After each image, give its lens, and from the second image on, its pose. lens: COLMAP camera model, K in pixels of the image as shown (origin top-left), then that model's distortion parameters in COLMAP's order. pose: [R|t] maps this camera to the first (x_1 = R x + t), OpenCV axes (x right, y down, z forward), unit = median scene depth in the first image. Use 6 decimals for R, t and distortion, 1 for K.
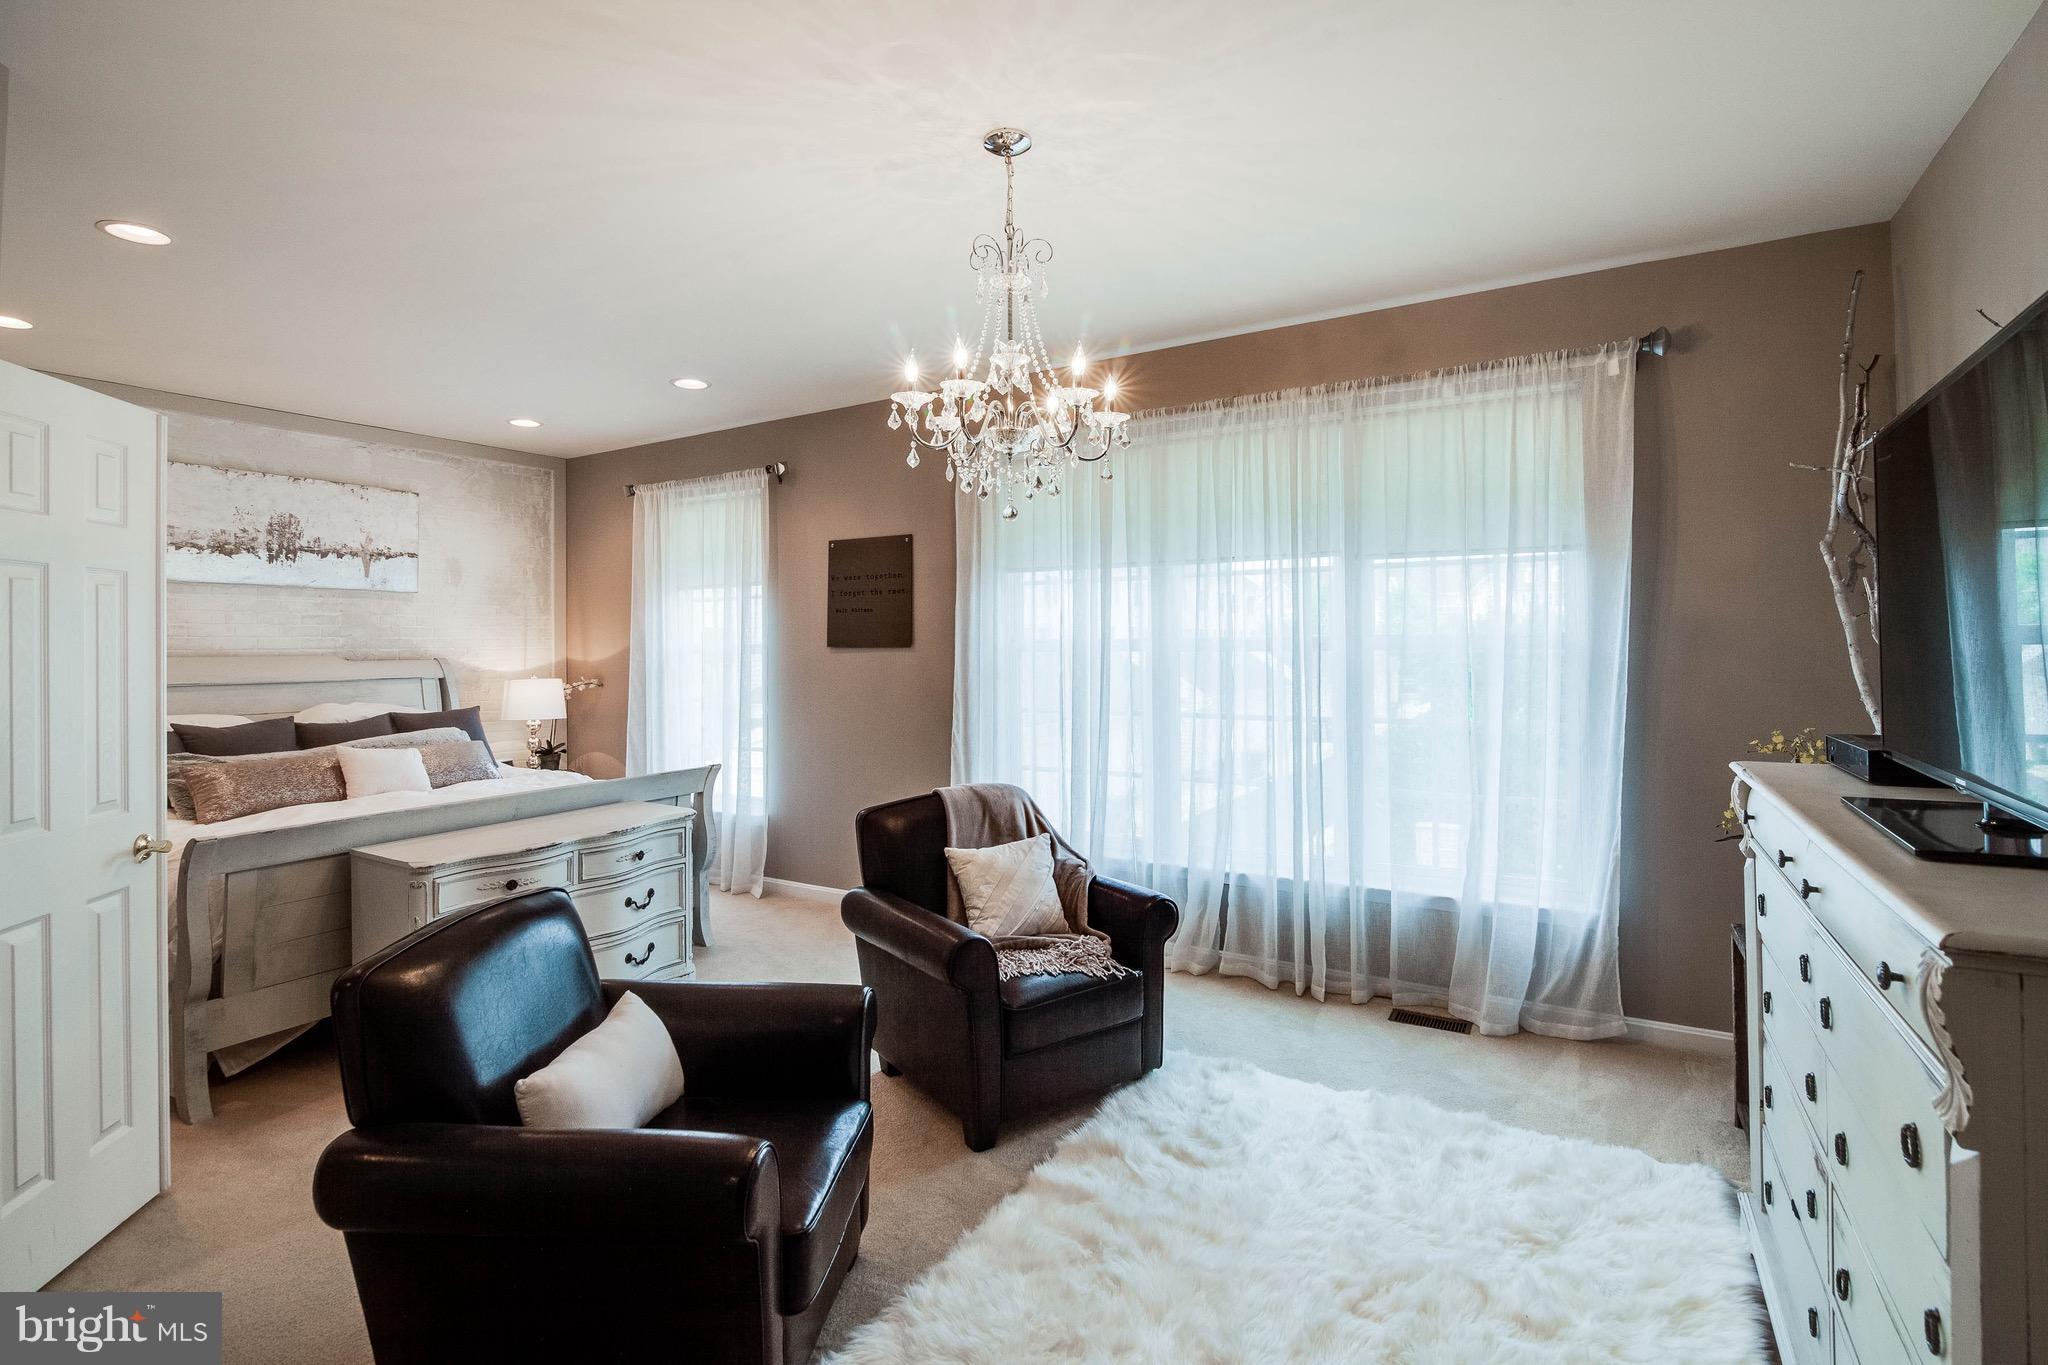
lens RADIAL K [[949.6, 0, 1110.8], [0, 949.6, 641.4], [0, 0, 1]] dist [0.004725, -0.000235]
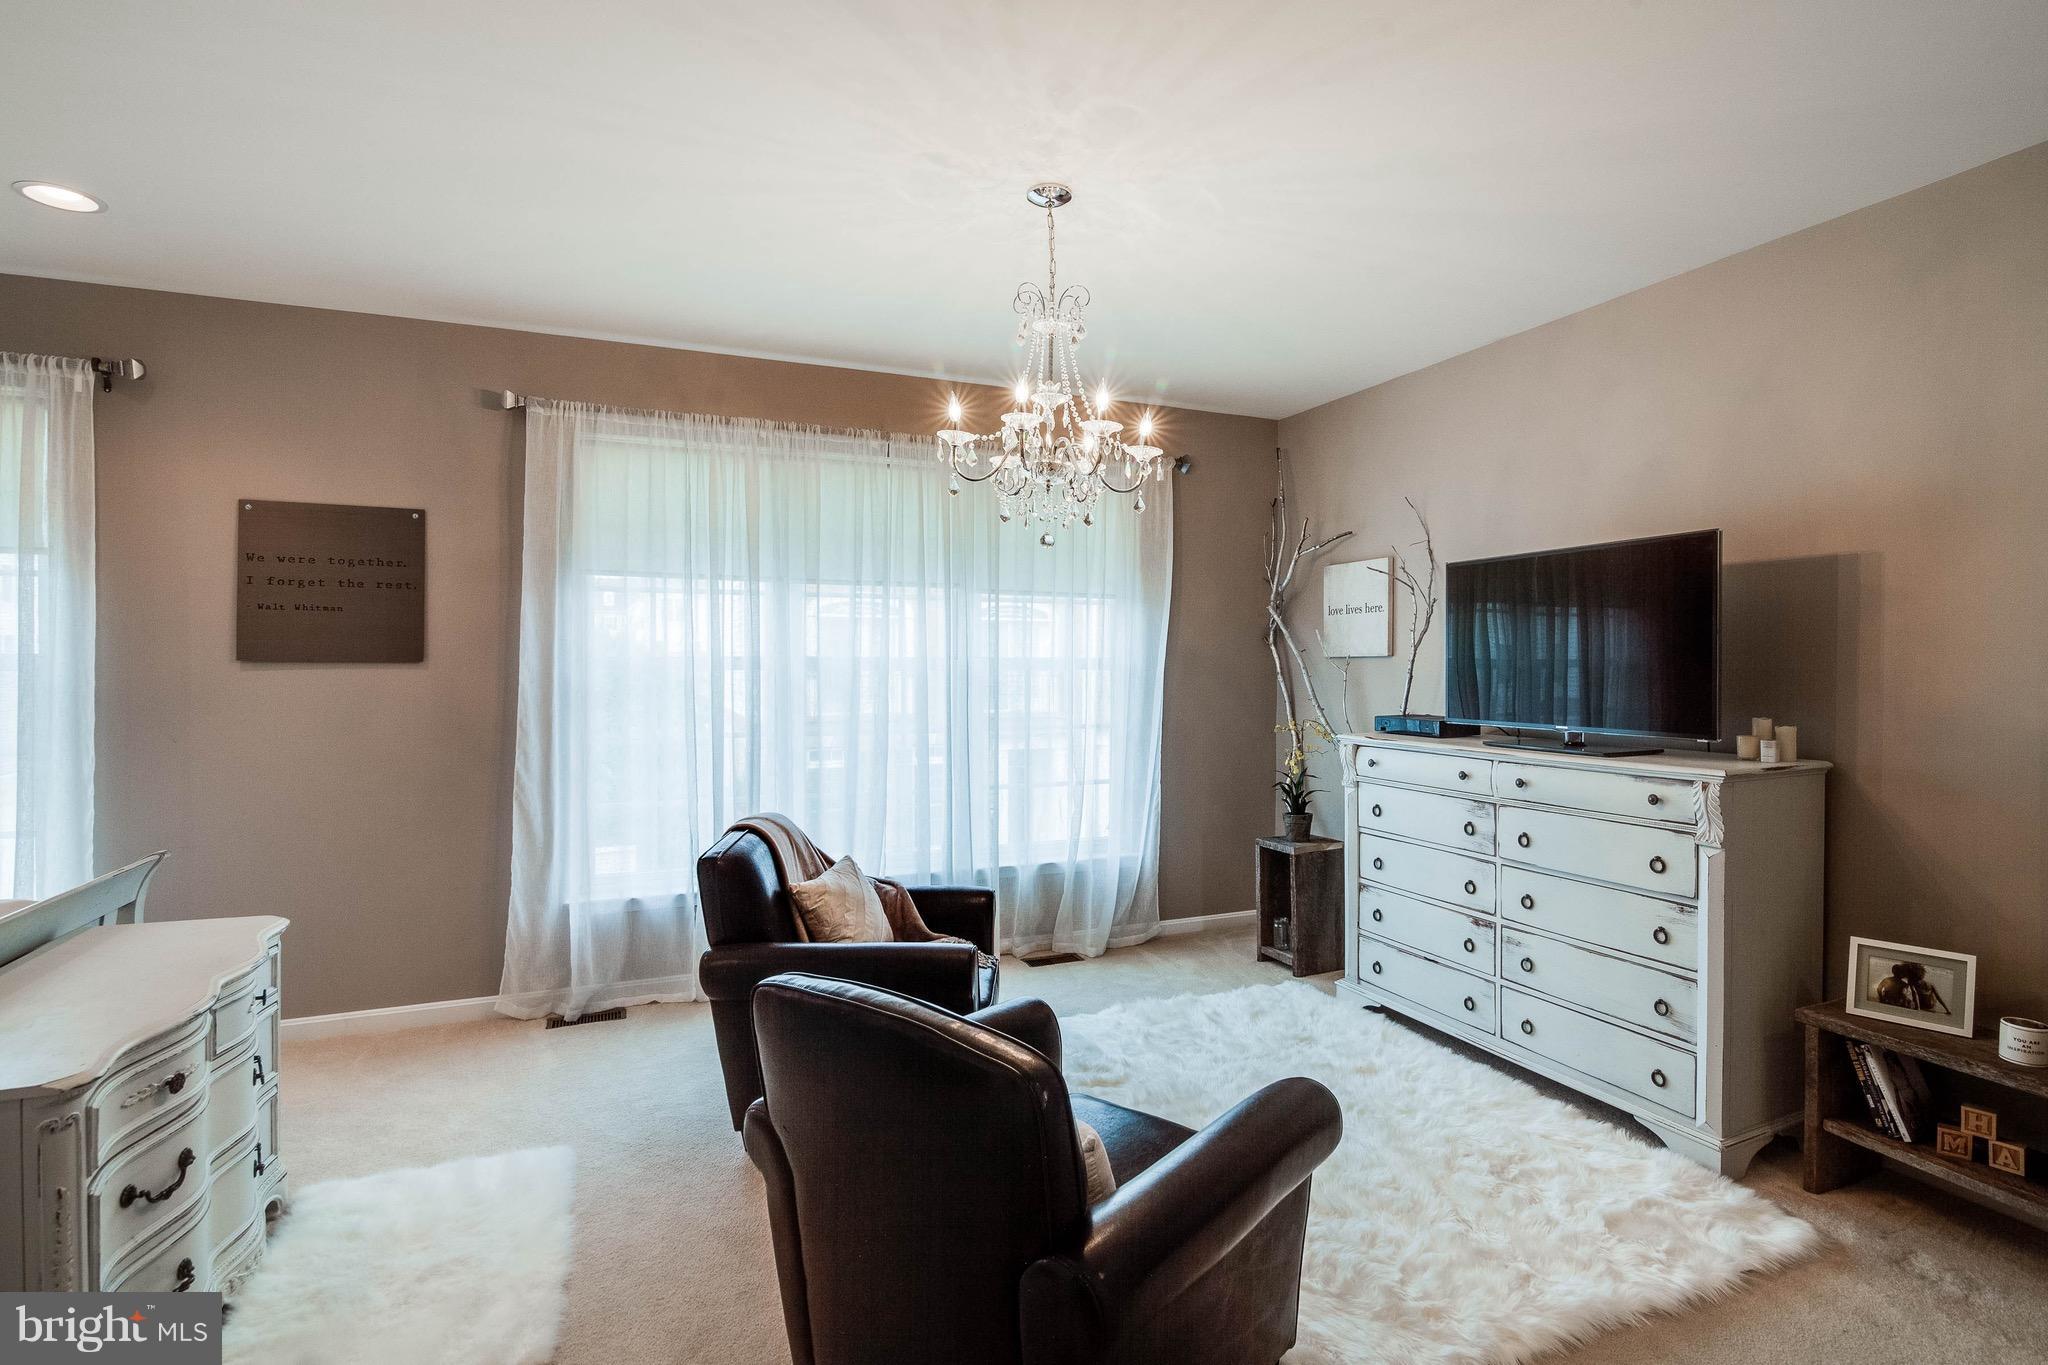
lens RADIAL K [[949.6, 0, 1014.6], [0, 949.6, 680.1], [0, 0, 1]] dist [0.004725, -0.000235]
pose [[0.626606, -0.000391, 0.779336, -0.705664], [-0.008141, 0.999942, 0.007047, 0.015042], [-0.779294, -0.010761, 0.626566, 0.251102]]
